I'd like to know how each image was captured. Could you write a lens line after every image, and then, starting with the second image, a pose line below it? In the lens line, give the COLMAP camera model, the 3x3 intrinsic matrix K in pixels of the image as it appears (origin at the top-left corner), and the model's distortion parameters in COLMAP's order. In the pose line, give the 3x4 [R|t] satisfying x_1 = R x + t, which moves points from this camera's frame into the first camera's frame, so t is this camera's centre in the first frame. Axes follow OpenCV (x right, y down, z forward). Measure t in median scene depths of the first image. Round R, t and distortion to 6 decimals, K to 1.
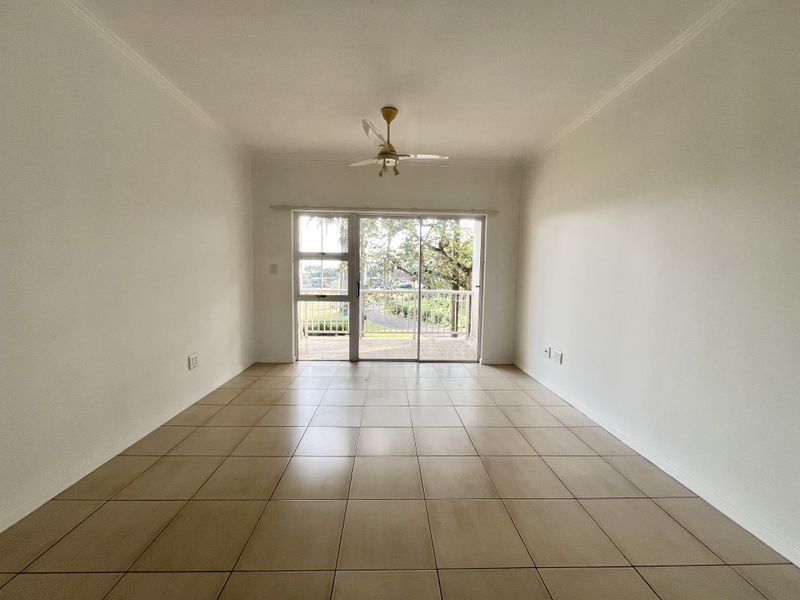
lens RADIAL K [[321.9, 0, 393.1], [0, 321.9, 301.0], [0, 0, 1]] dist [-0.001139, 0.000384]
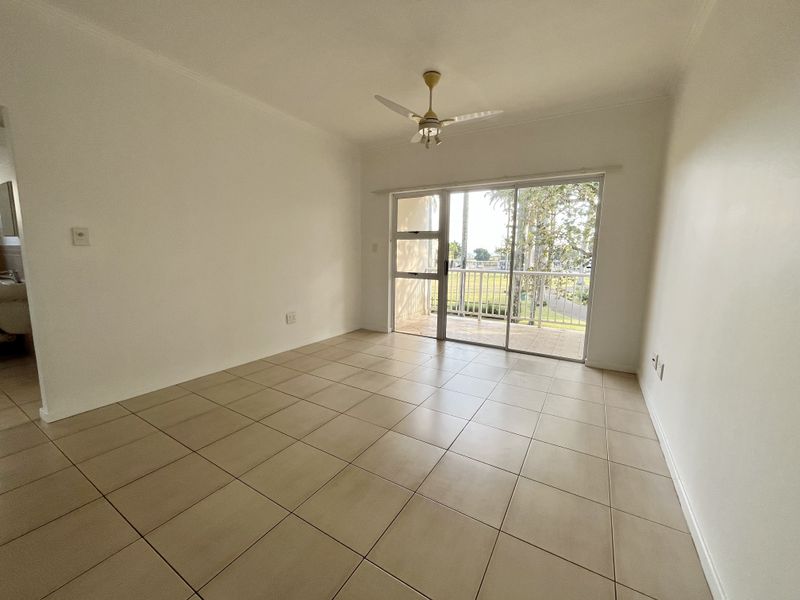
lens RADIAL K [[321.9, 0, 396.0], [0, 321.9, 298.0], [0, 0, 1]] dist [-0.001139, 0.000384]
pose [[0.837122, 0.070803, -0.542414, 0.313116], [-0.047332, 0.997244, 0.057124, 0.007605], [0.544964, -0.022146, 0.838167, 0.092546]]
